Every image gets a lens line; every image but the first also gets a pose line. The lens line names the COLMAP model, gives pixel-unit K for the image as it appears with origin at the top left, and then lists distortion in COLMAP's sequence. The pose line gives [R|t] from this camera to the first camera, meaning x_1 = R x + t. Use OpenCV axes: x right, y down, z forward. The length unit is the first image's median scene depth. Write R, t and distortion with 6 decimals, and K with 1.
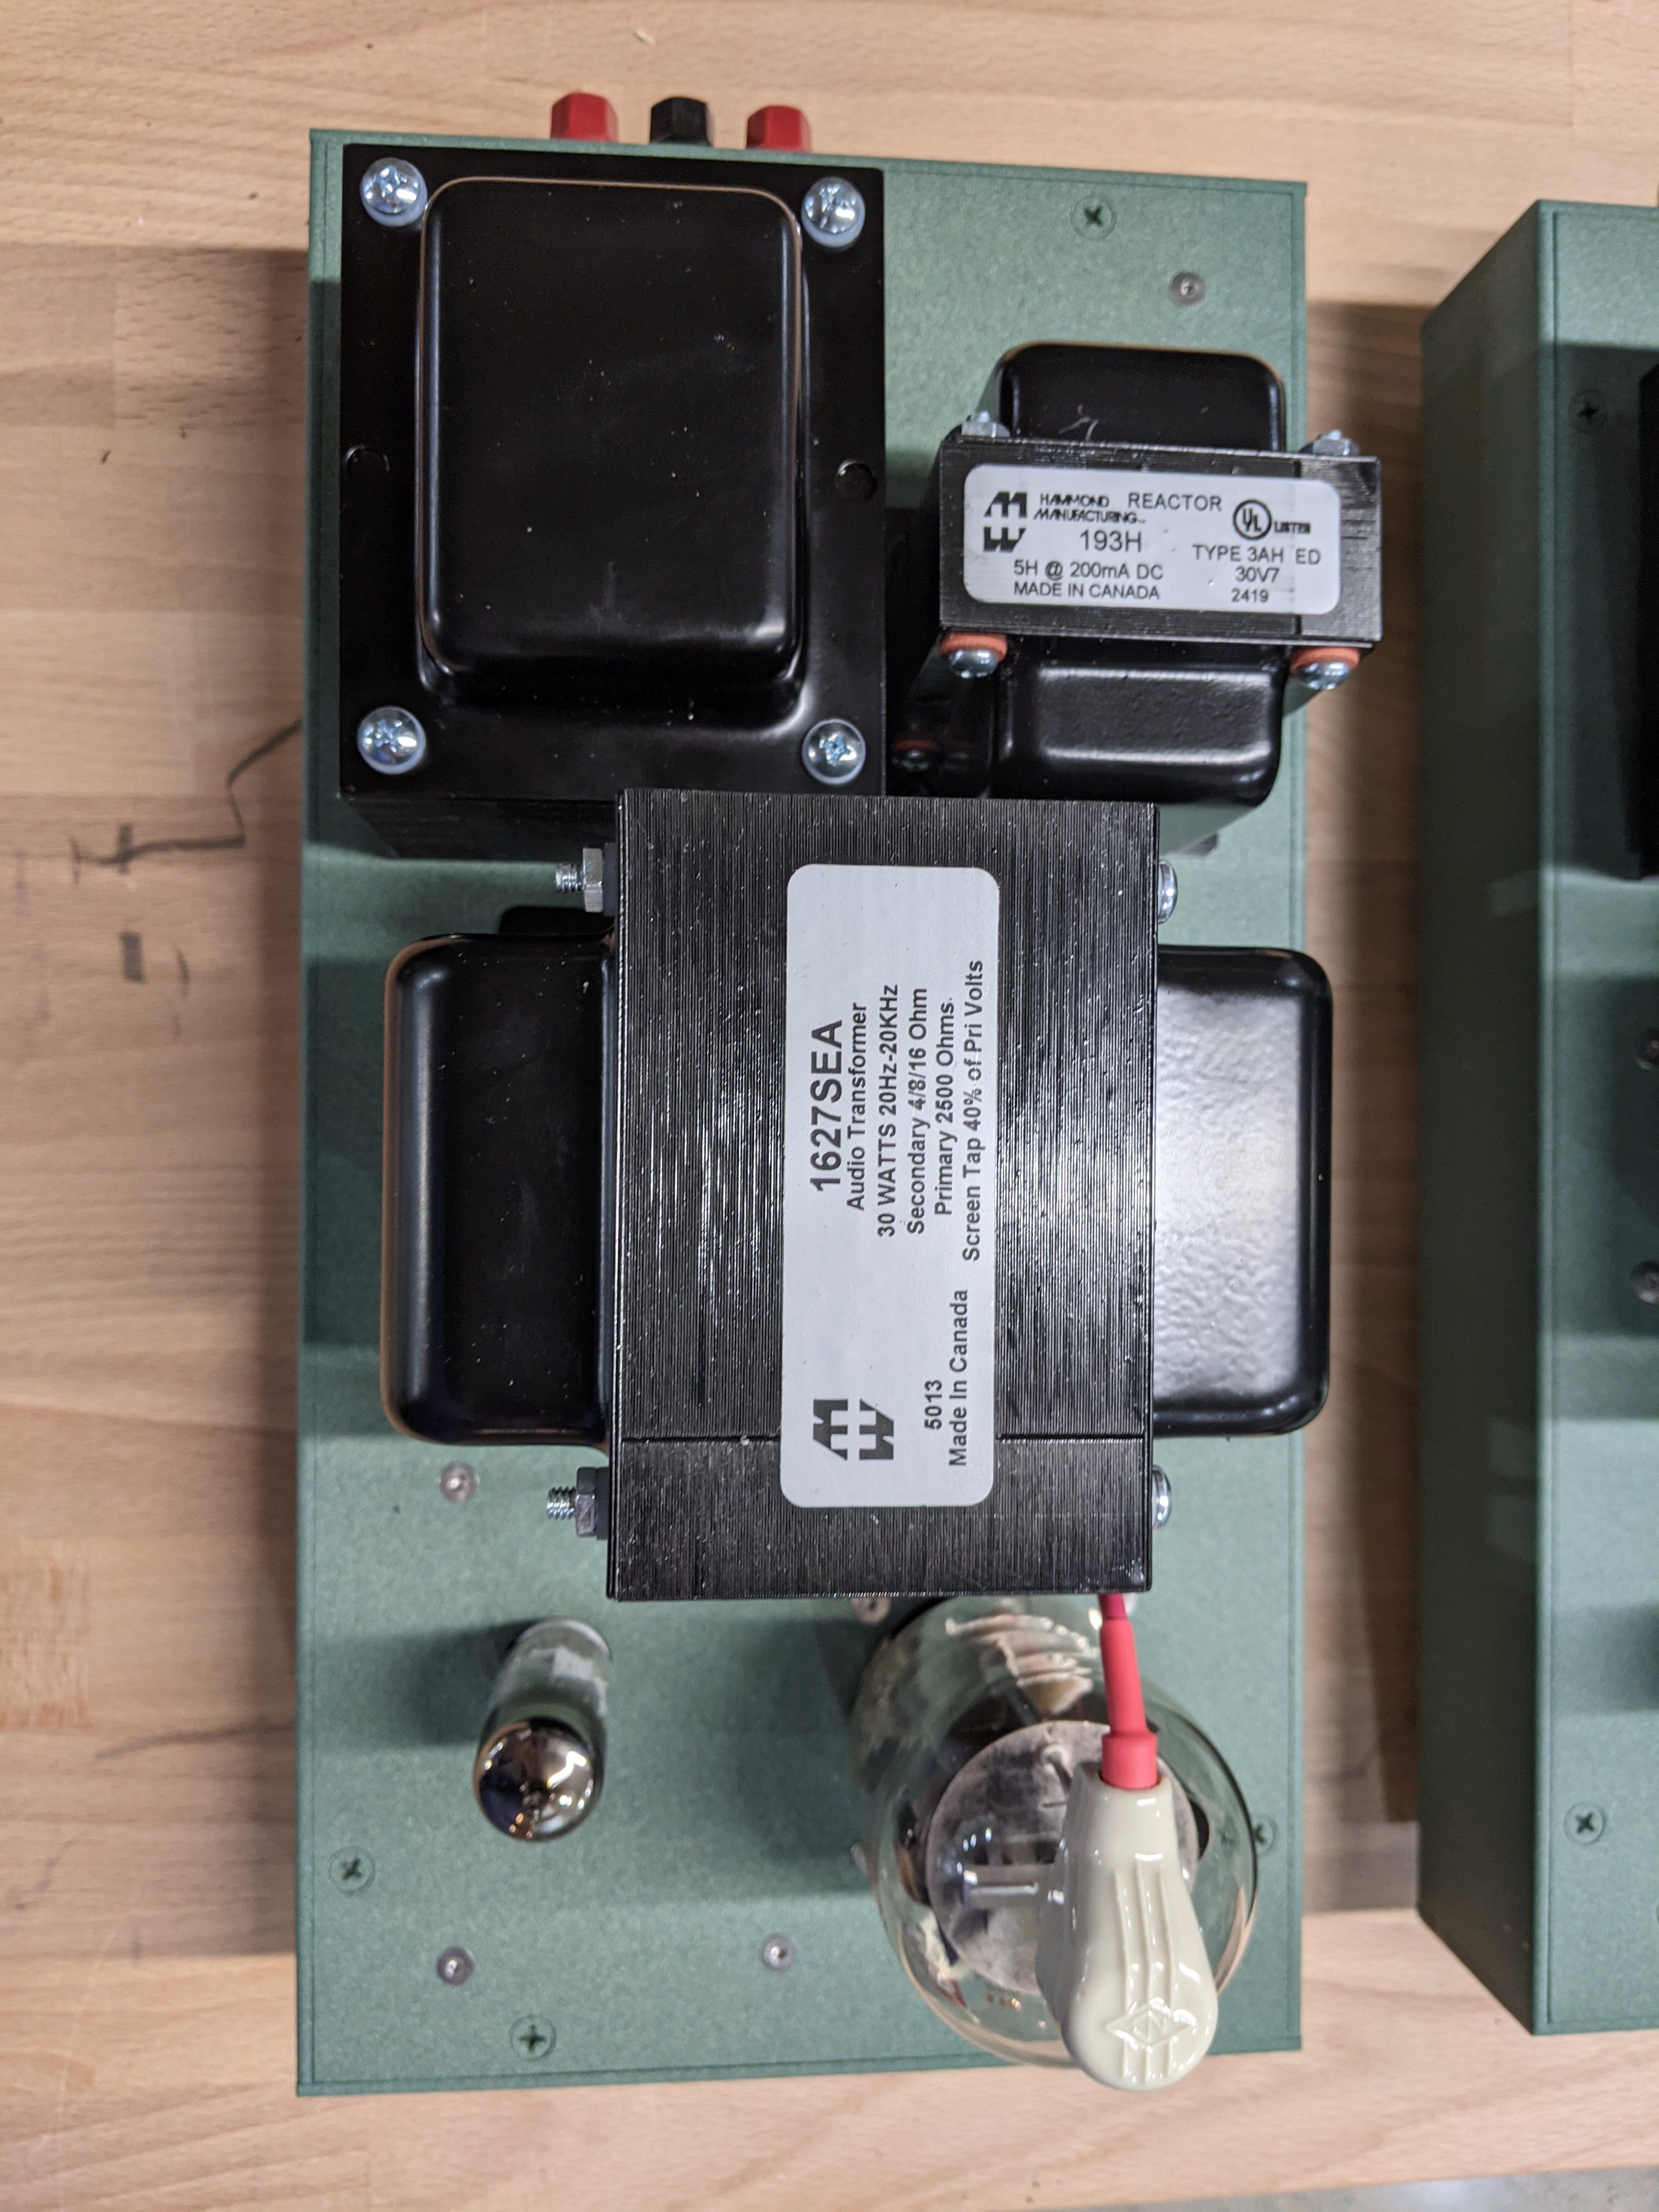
lens RADIAL K [[1836.4, 0, 829.0], [0, 1836.4, 1097.1], [0, 0, 1]] dist [0.045376, -0.136317]
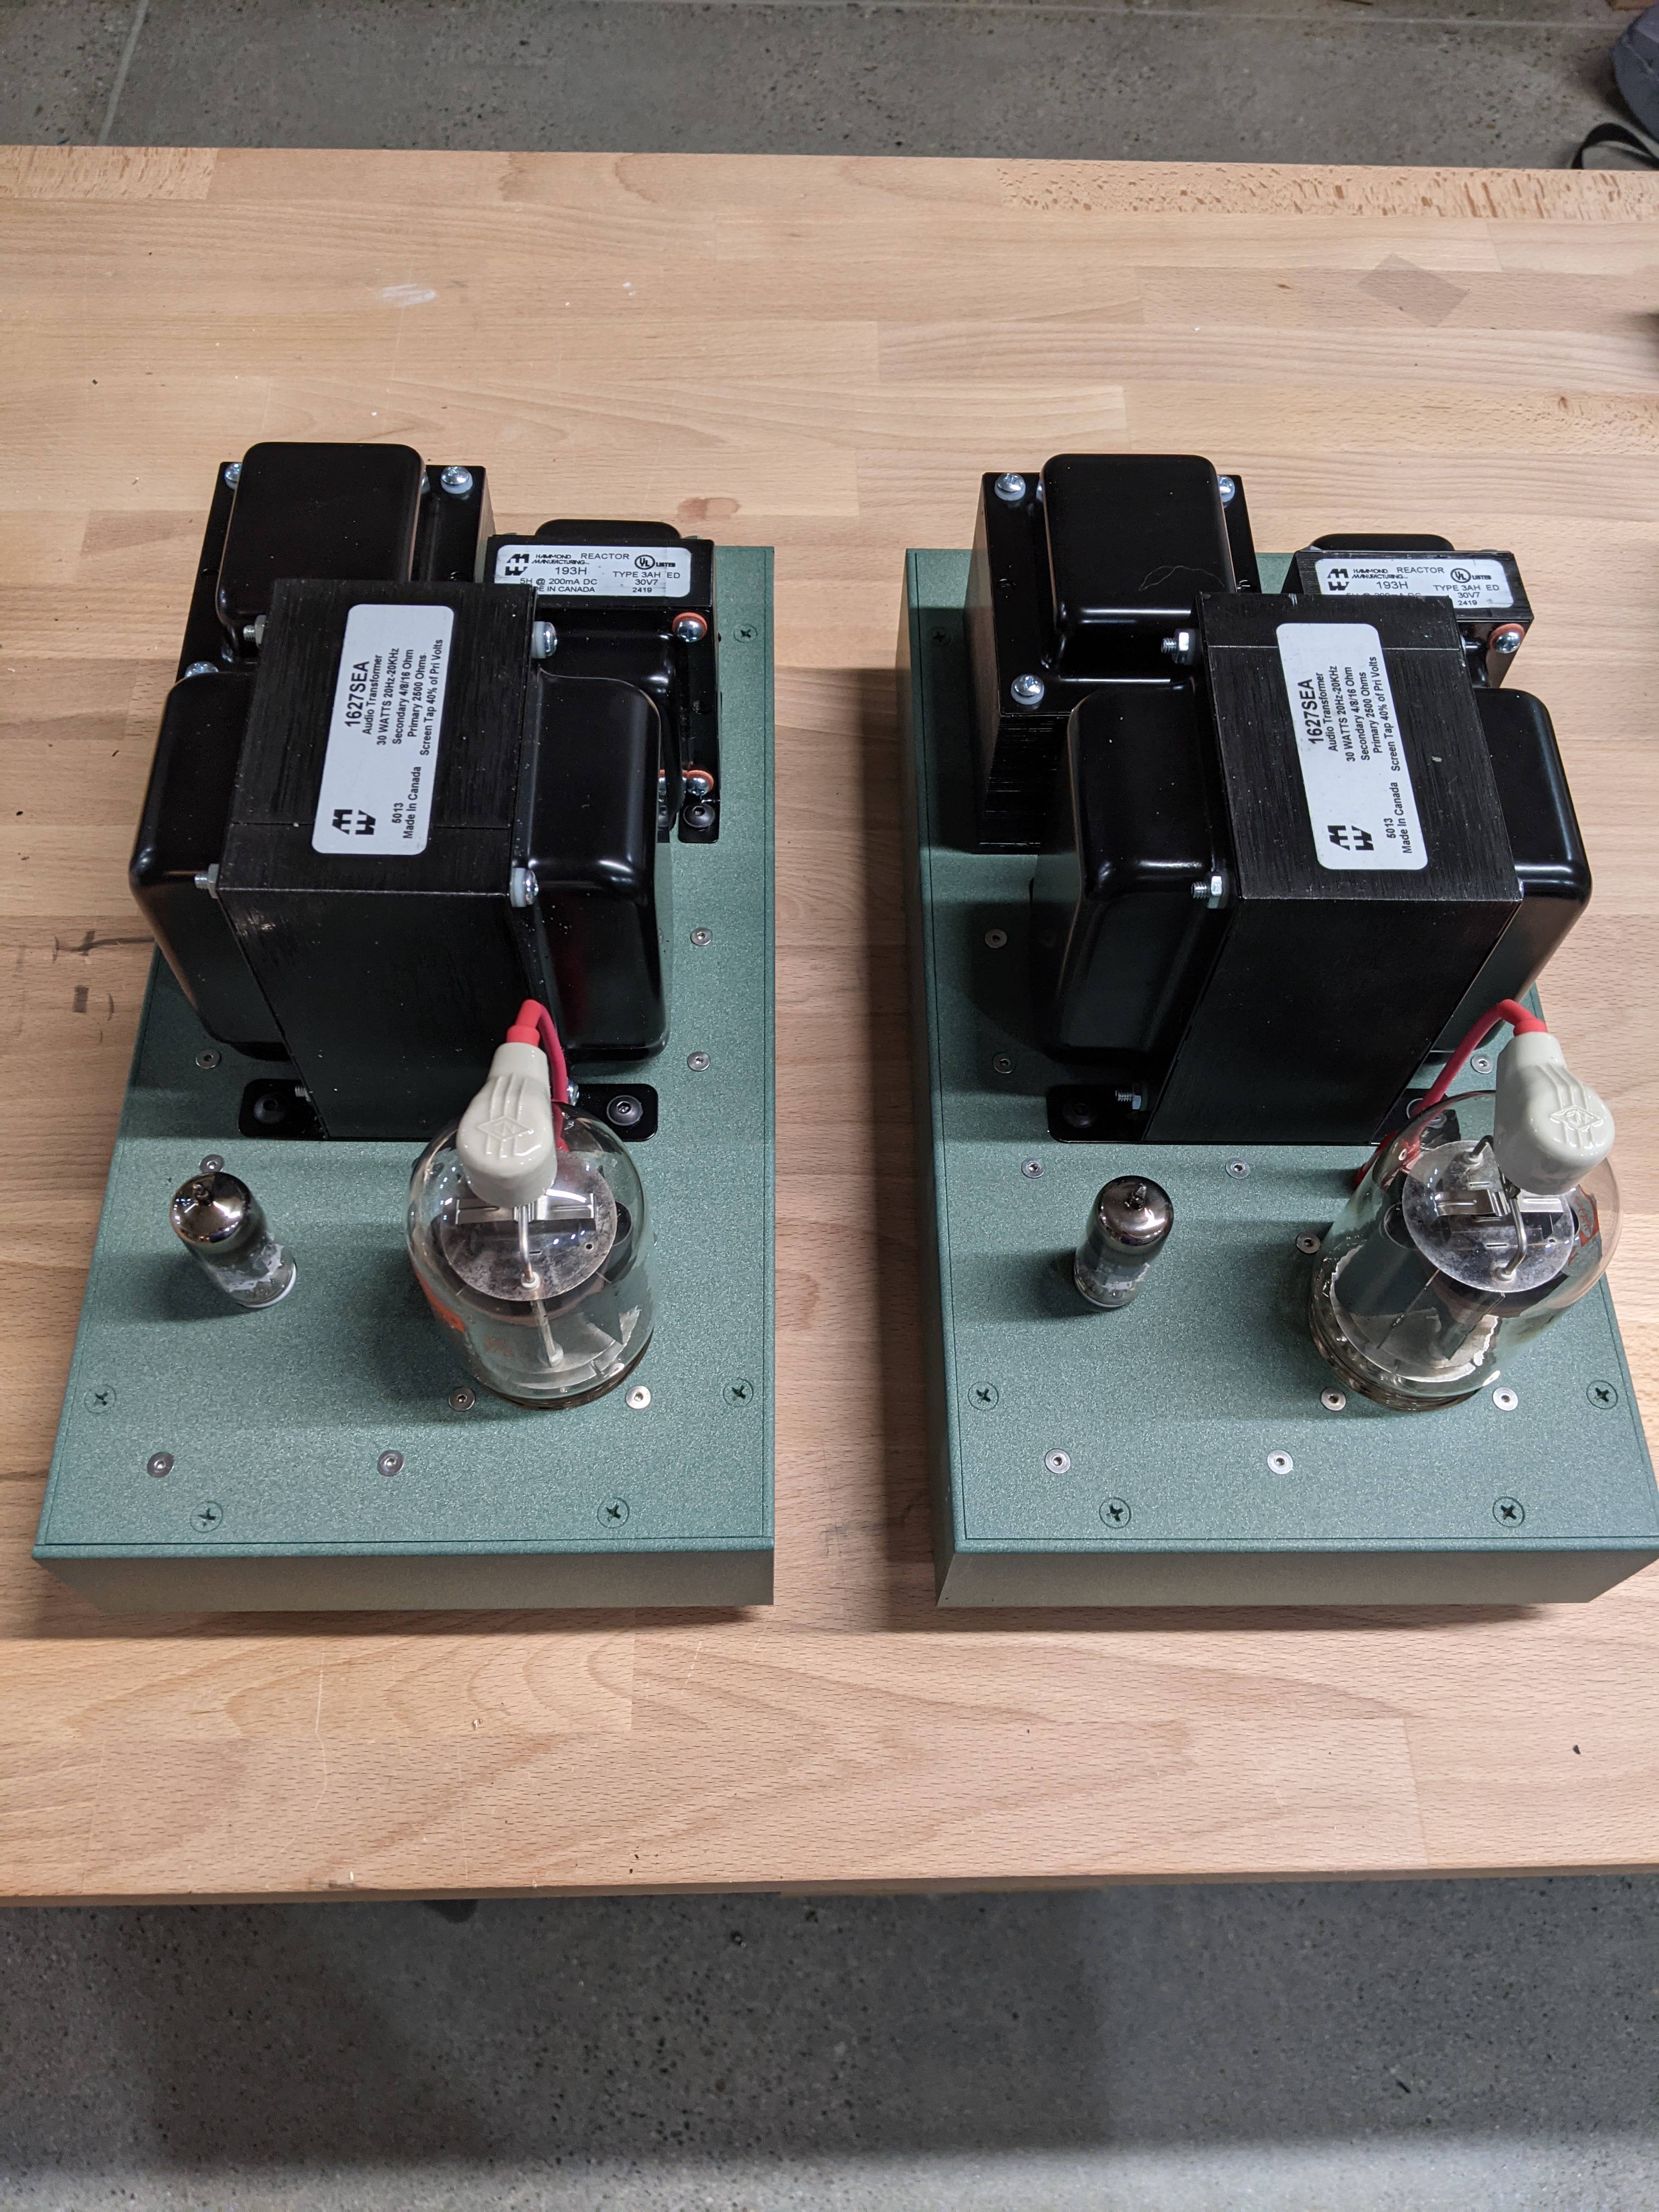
lens RADIAL K [[1742.0, 0, 796.2], [0, 1742.0, 1114.0], [0, 0, 1]] dist [0.047991, -0.086109]
pose [[0.997804, -0.045588, -0.048057, 0.366076], [0.017565, 0.881620, -0.471633, 0.881263], [0.063869, 0.469753, 0.880484, -0.291247]]
